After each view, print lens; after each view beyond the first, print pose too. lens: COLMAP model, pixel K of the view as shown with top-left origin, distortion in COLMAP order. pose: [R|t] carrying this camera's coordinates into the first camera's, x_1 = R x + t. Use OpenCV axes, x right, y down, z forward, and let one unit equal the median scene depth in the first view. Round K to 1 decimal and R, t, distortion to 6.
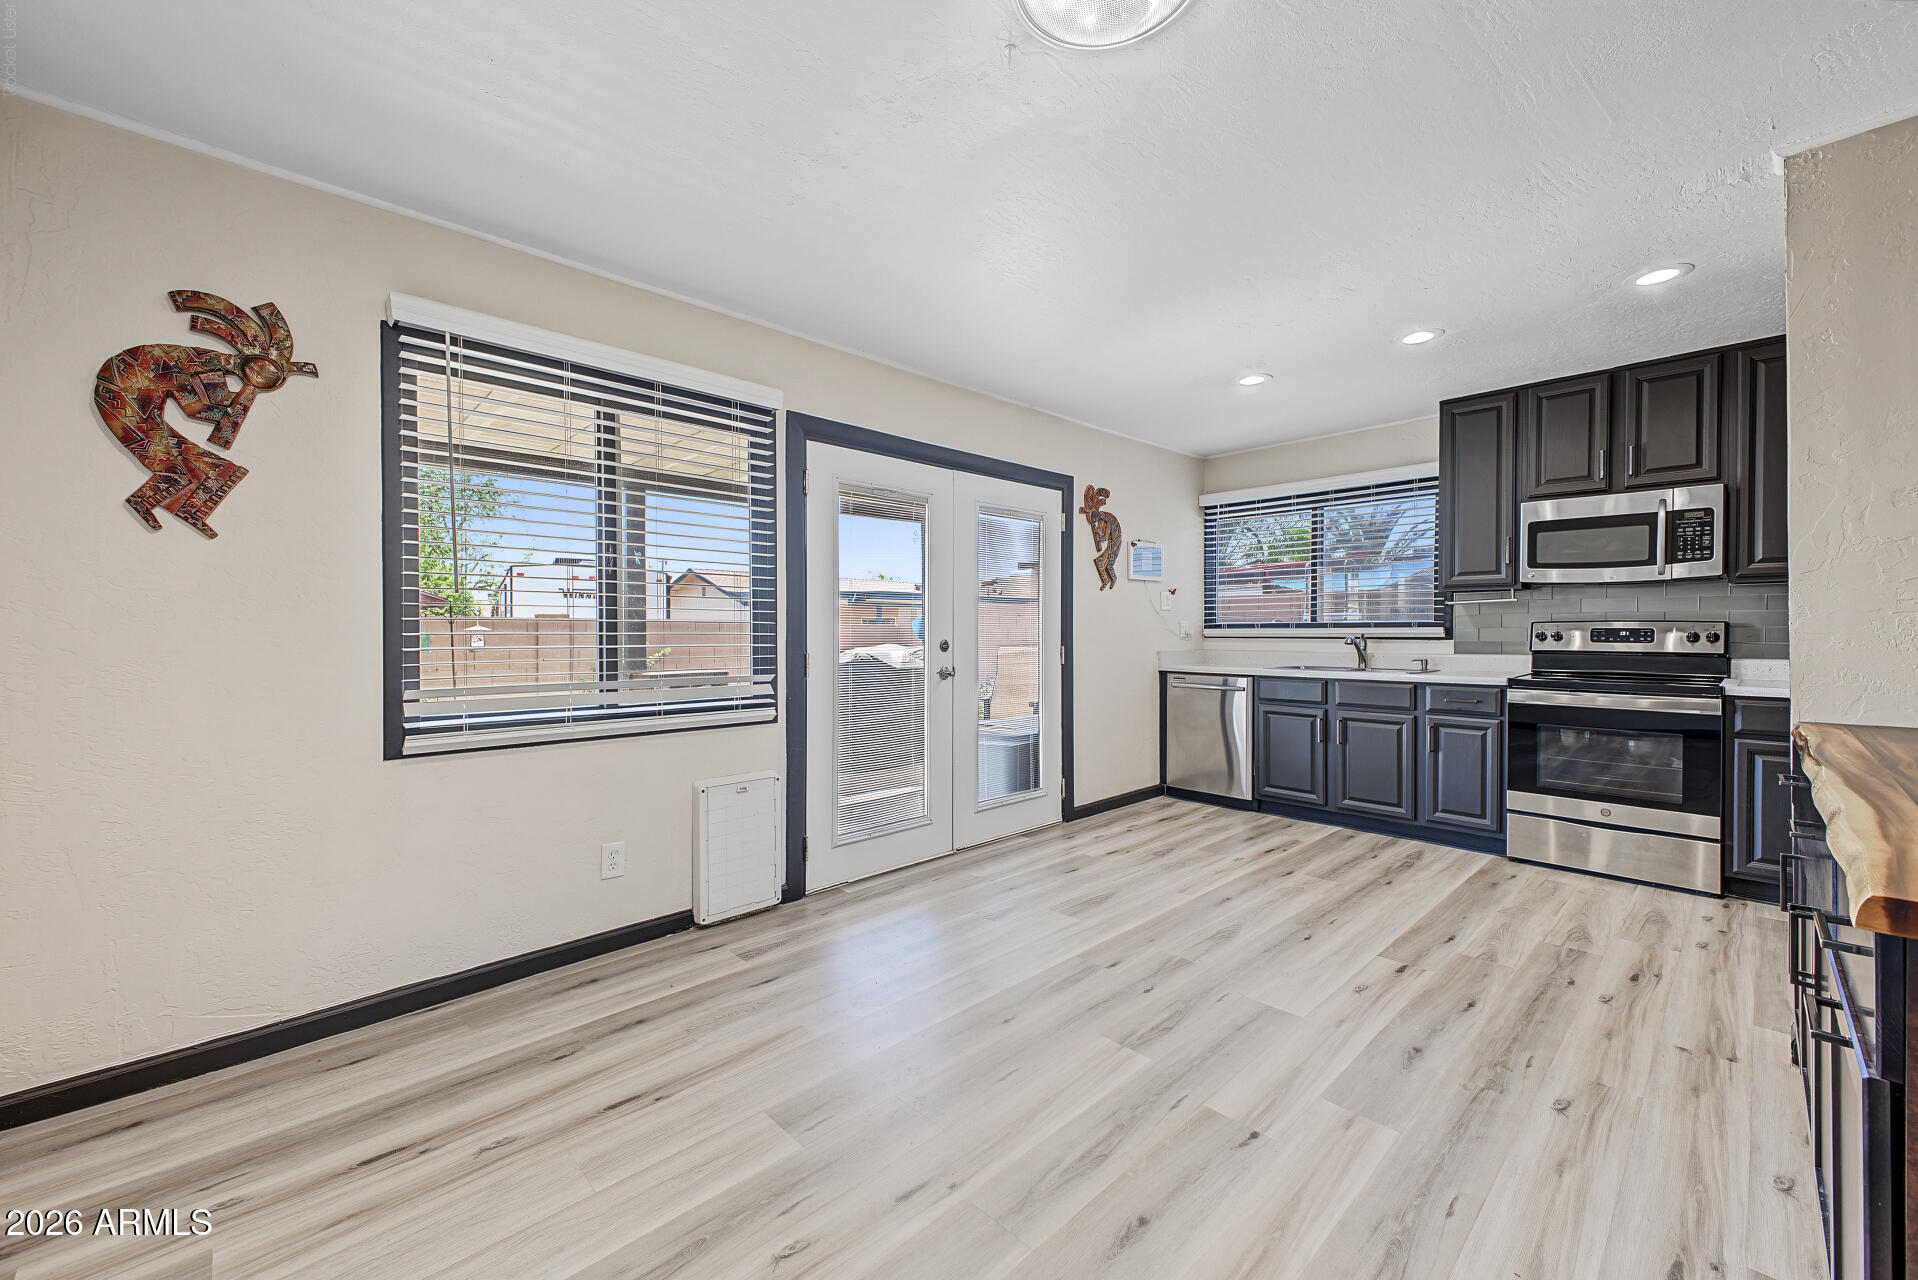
lens RADIAL K [[761.4, 0, 966.1], [0, 761.4, 634.6], [0, 0, 1]] dist [0.010854, -0.000325]
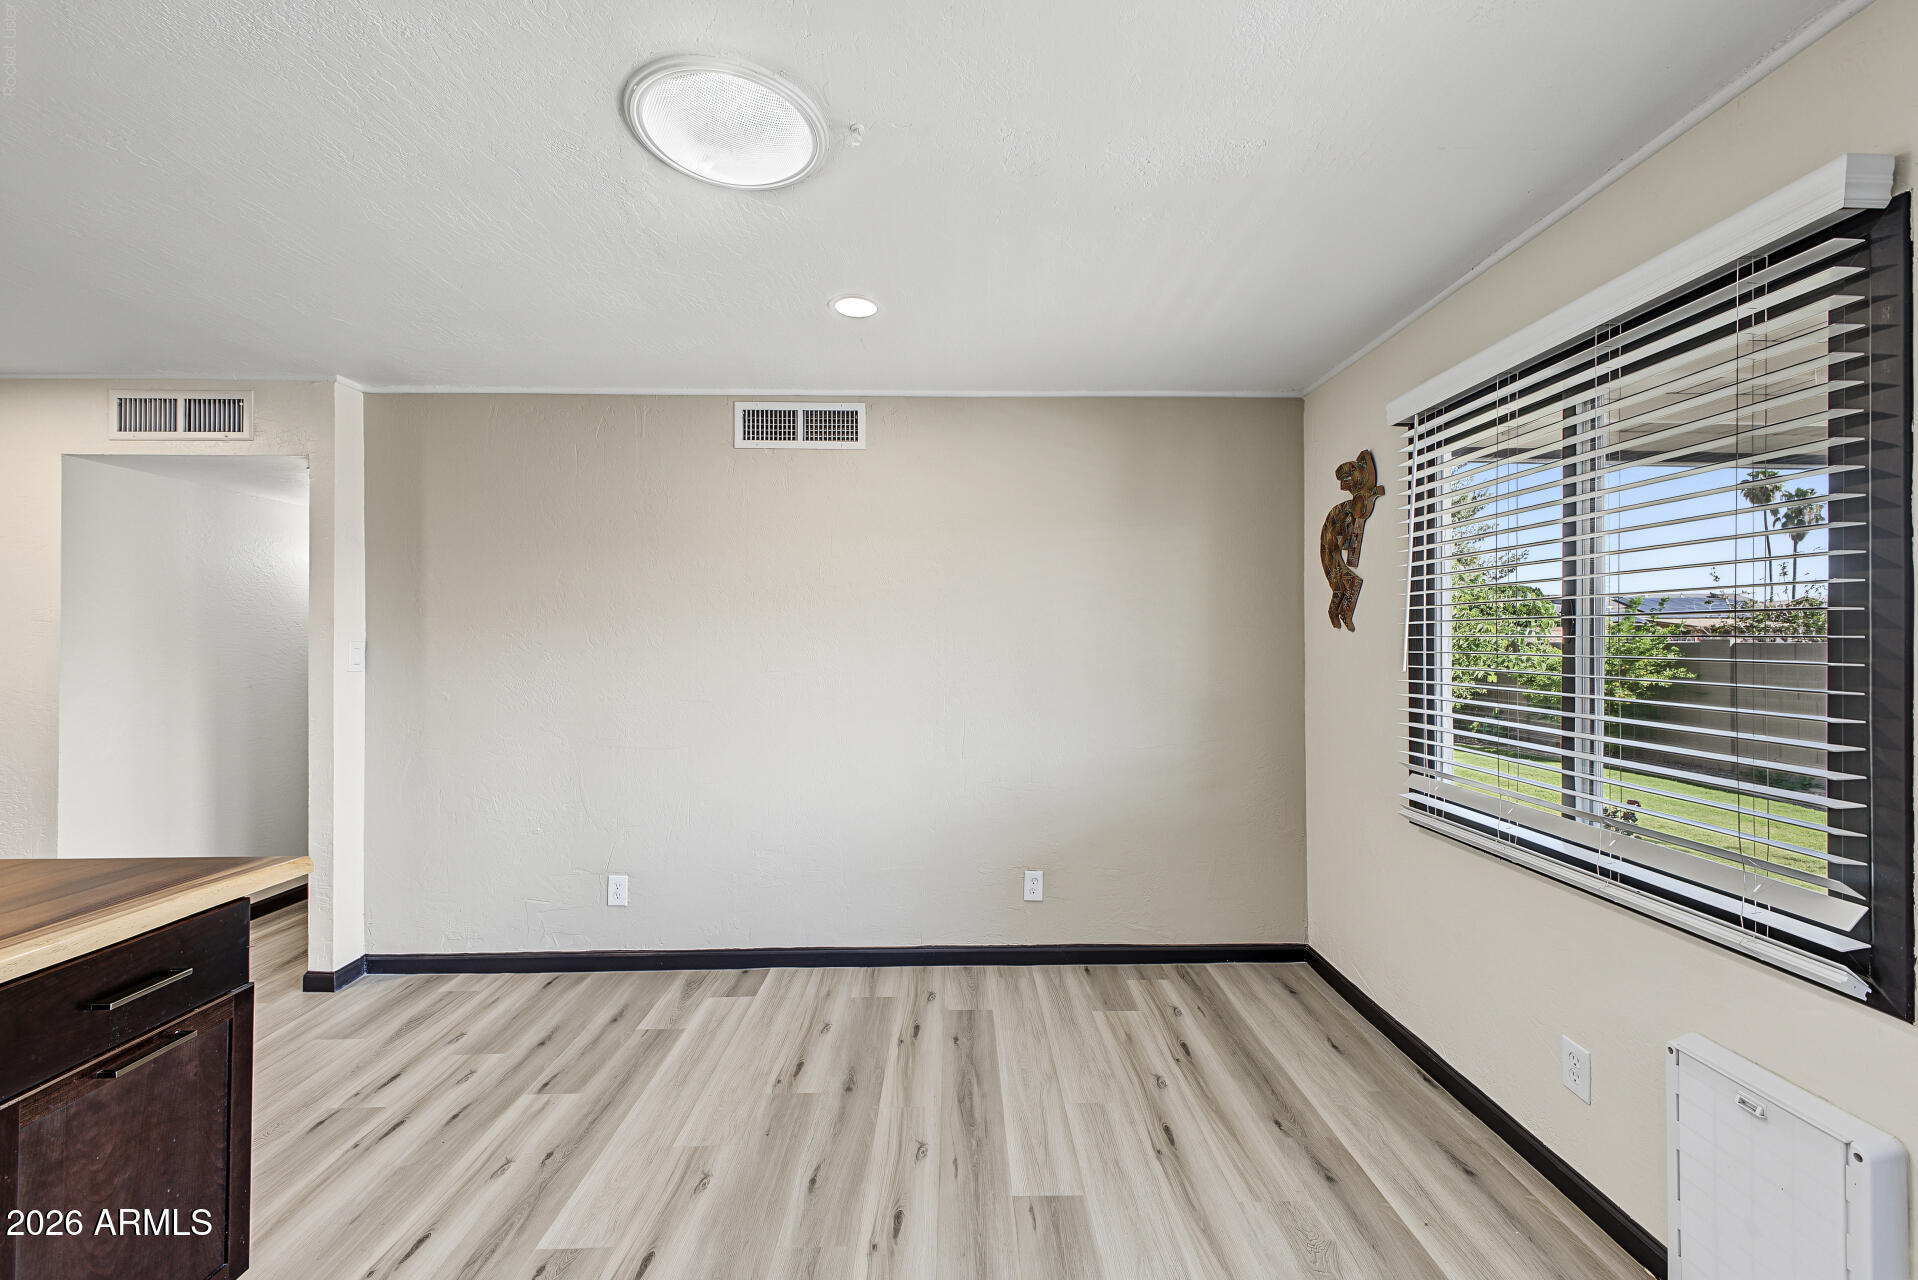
lens RADIAL K [[761.4, 0, 967.8], [0, 761.4, 639.9], [0, 0, 1]] dist [0.010854, -0.000325]
pose [[-0.681102, 0.003600, -0.732180, 0.386667], [-0.000034, 0.999988, 0.004948, -0.084224], [0.732189, 0.003395, -0.681093, 1.033880]]
